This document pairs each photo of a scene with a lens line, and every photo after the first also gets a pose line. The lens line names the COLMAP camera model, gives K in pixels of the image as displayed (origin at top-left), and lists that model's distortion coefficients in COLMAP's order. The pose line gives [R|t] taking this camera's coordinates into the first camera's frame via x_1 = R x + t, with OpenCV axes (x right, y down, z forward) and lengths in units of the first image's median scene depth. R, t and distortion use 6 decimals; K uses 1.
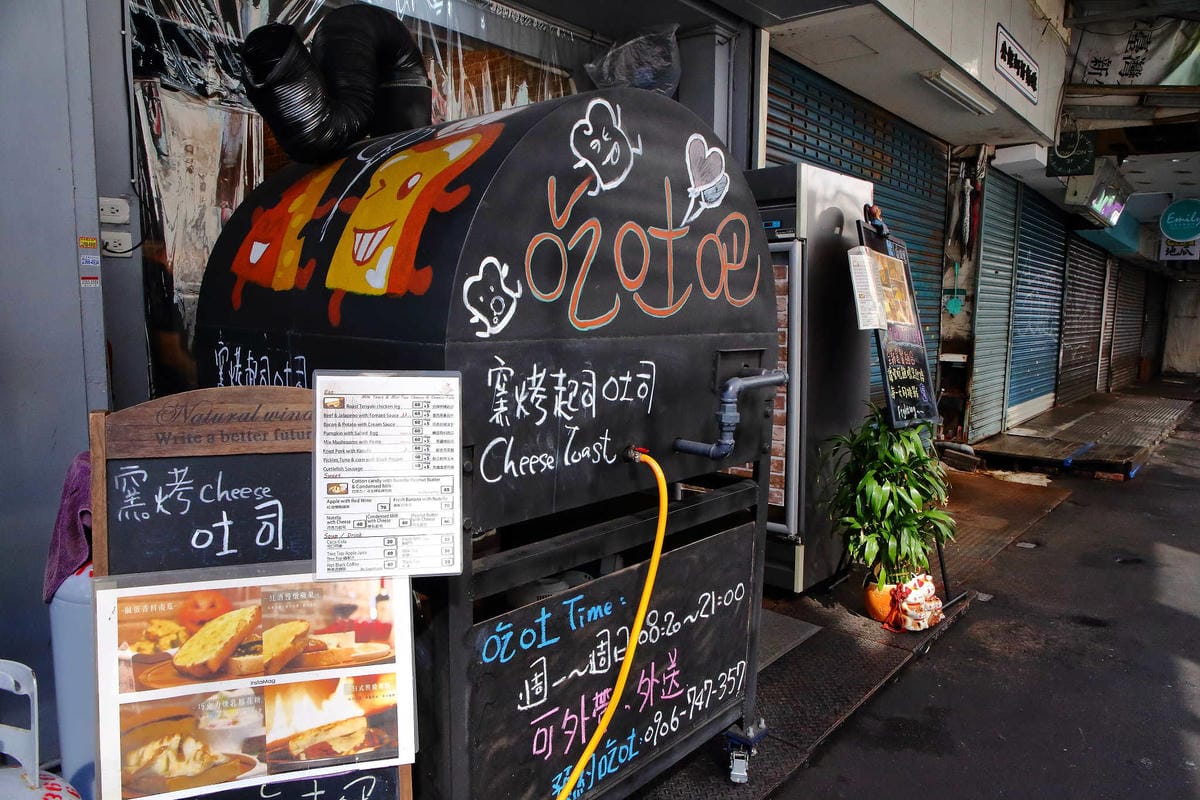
lens RADIAL K [[810.6, 0, 600.4], [0, 810.6, 398.0], [0, 0, 1]] dist [-0.062634, 0.021140]
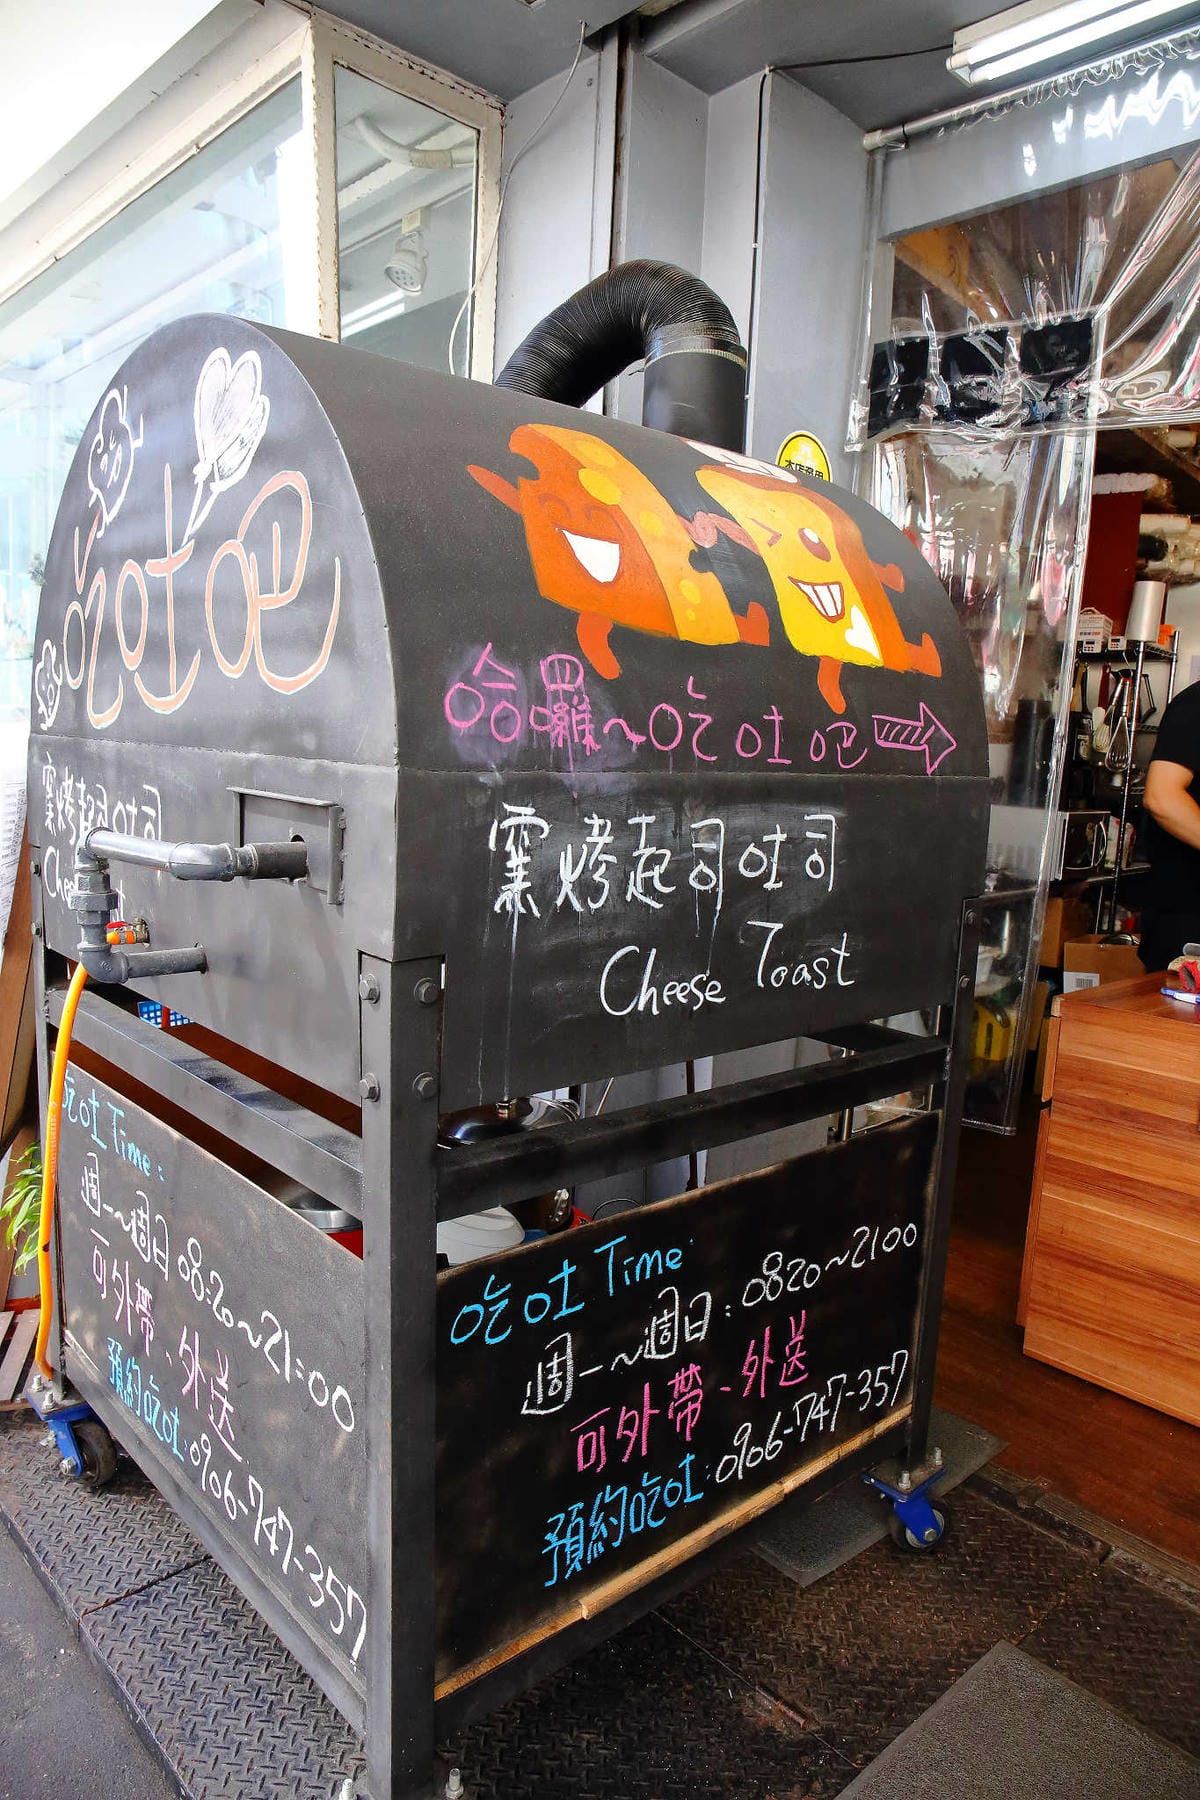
lens RADIAL K [[1215.8, 0, 583.3], [0, 1215.8, 905.0], [0, 0, 1]] dist [-0.062634, 0.021140]
pose [[-0.127798, 0.111723, -0.985487, 0.894287], [-0.169205, 0.976612, 0.132660, -0.130601], [0.977260, 0.183703, -0.105905, 1.409740]]
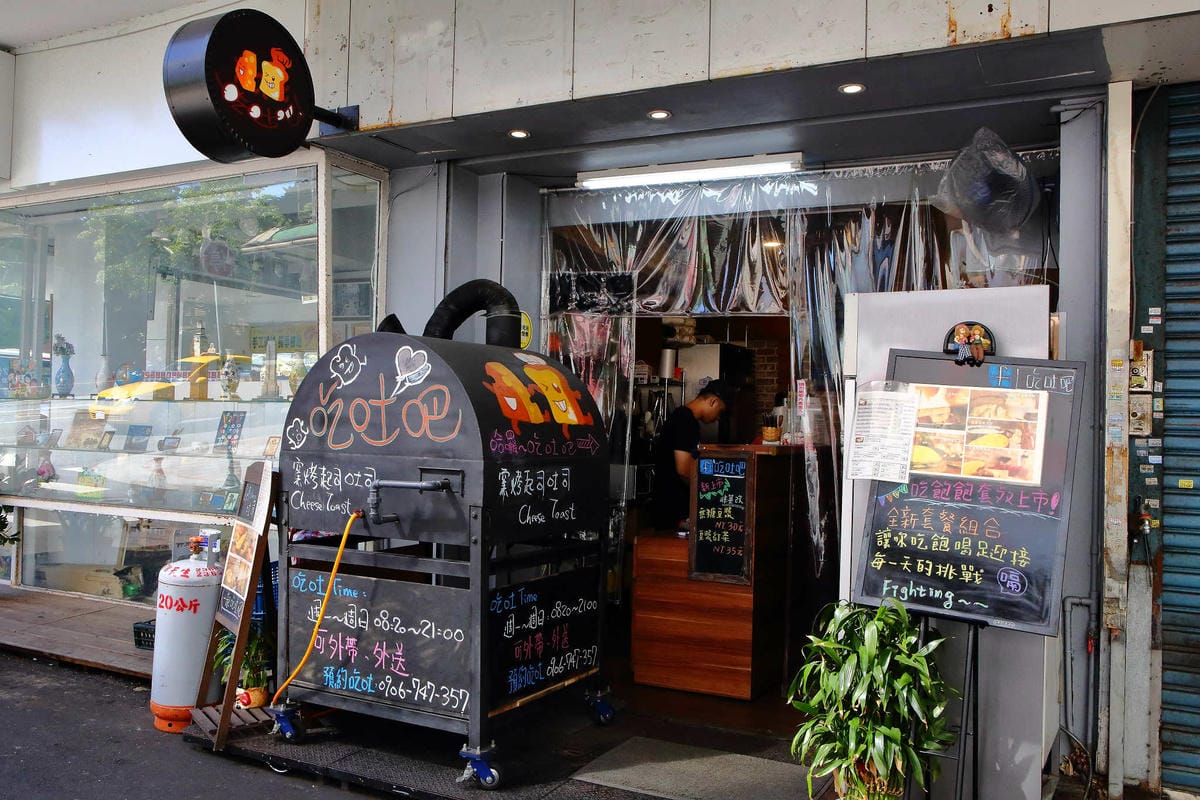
lens RADIAL K [[1026.7, 0, 594.2], [0, 1026.7, 407.0], [0, 0, 1]] dist [0.006817, 0.005796]
pose [[0.206661, -0.030150, -0.977948, 2.563715], [-0.137664, 0.988686, -0.059572, -0.115699], [0.968680, 0.146939, 0.200172, 0.998377]]
